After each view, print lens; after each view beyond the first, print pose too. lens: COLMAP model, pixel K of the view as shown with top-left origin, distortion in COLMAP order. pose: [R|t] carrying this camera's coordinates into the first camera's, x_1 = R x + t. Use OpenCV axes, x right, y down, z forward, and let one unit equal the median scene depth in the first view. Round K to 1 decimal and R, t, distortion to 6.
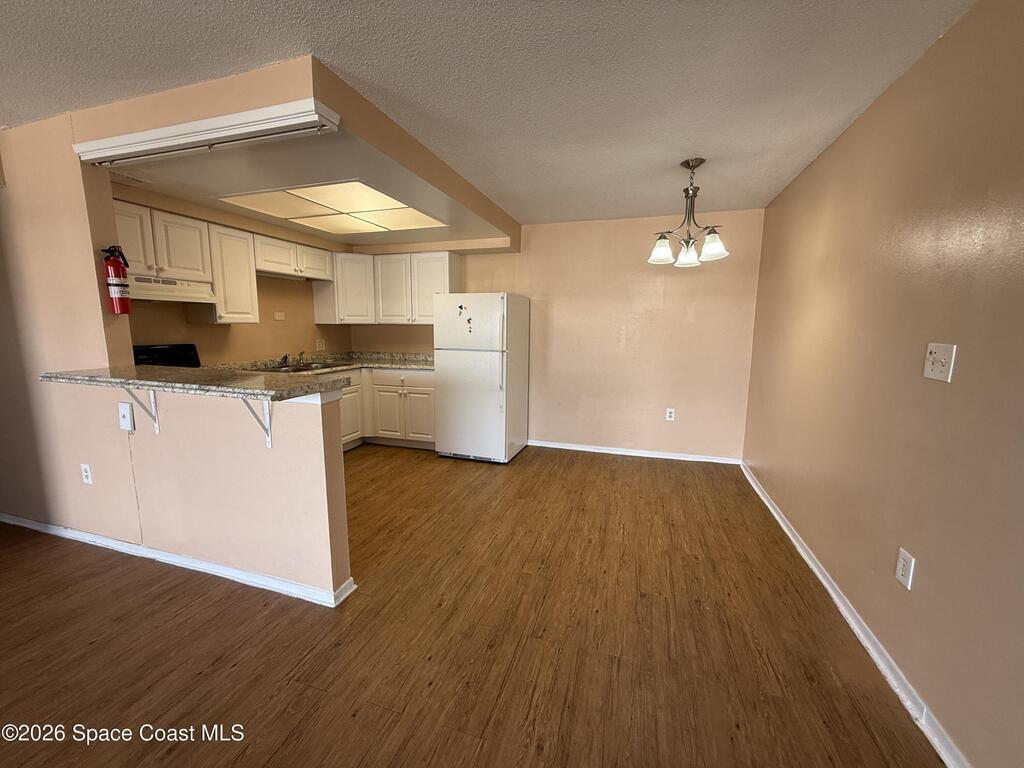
lens RADIAL K [[408.2, 0, 510.6], [0, 408.2, 382.5], [0, 0, 1]] dist [0.001311, 0.000328]
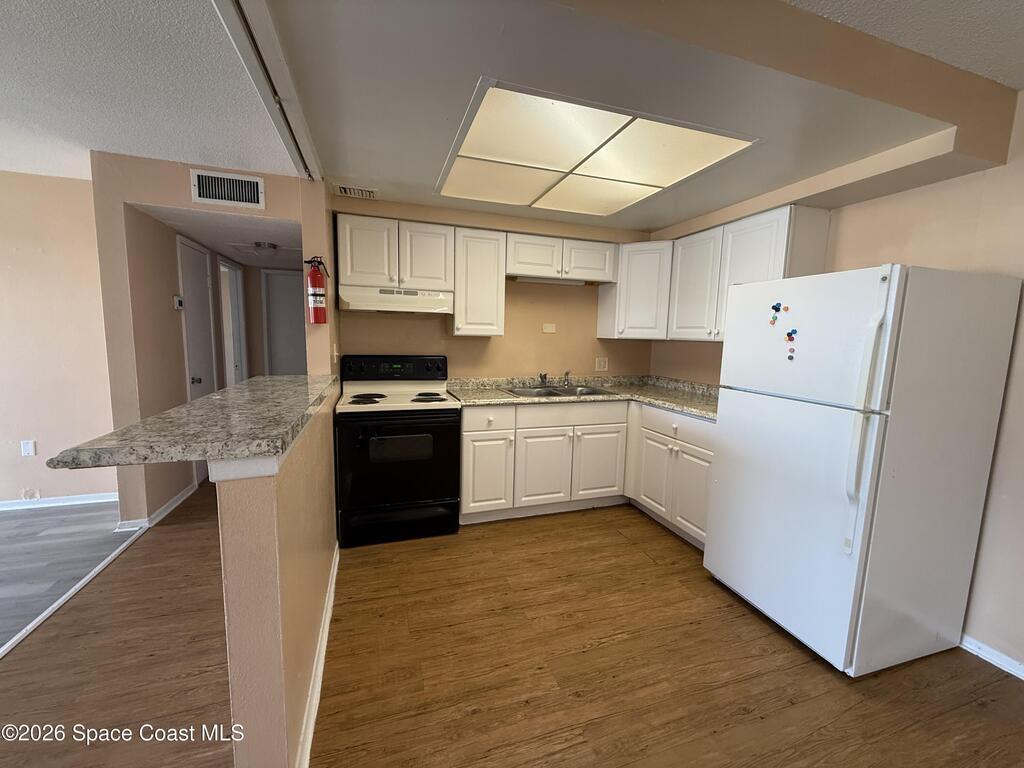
lens RADIAL K [[408.2, 0, 510.6], [0, 408.2, 382.5], [0, 0, 1]] dist [0.001311, 0.000328]
pose [[0.591135, 0.101587, -0.800150, 0.106430], [-0.132588, 0.990780, 0.027836, -0.080117], [0.795601, 0.089636, 0.599154, 0.551202]]
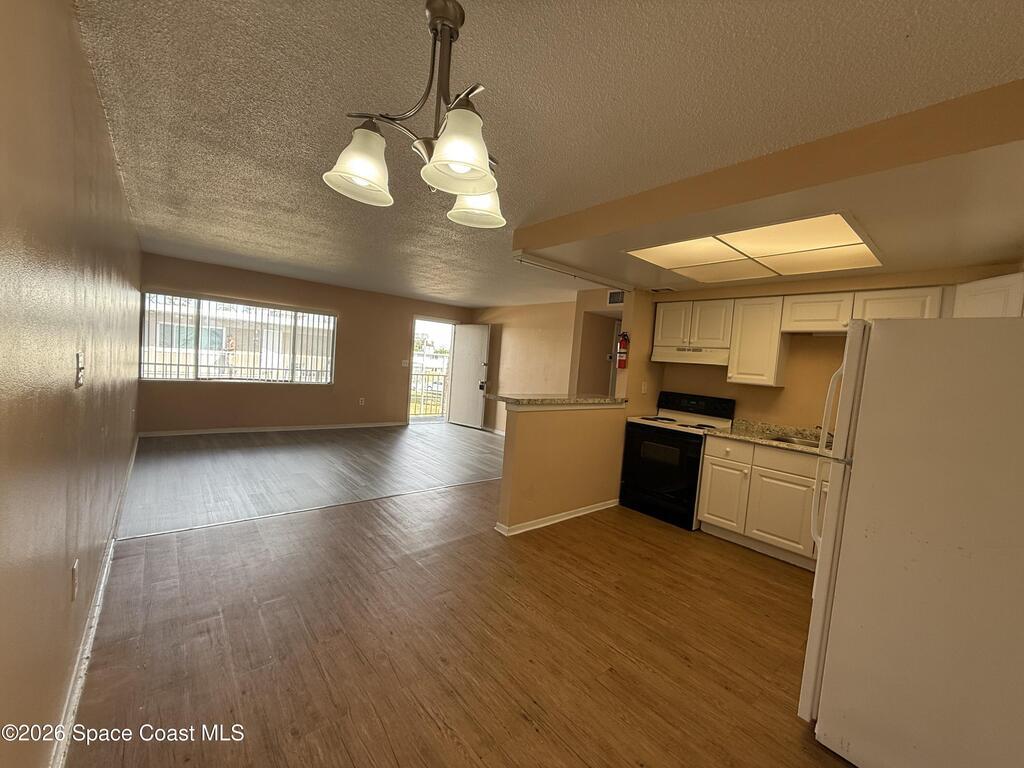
lens RADIAL K [[408.2, 0, 510.6], [0, 408.2, 382.5], [0, 0, 1]] dist [0.001311, 0.000328]
pose [[-0.524244, -0.001127, -0.851567, 0.595654], [-0.199631, 0.972295, 0.121611, -0.160379], [0.827838, 0.233753, -0.509945, 1.073479]]
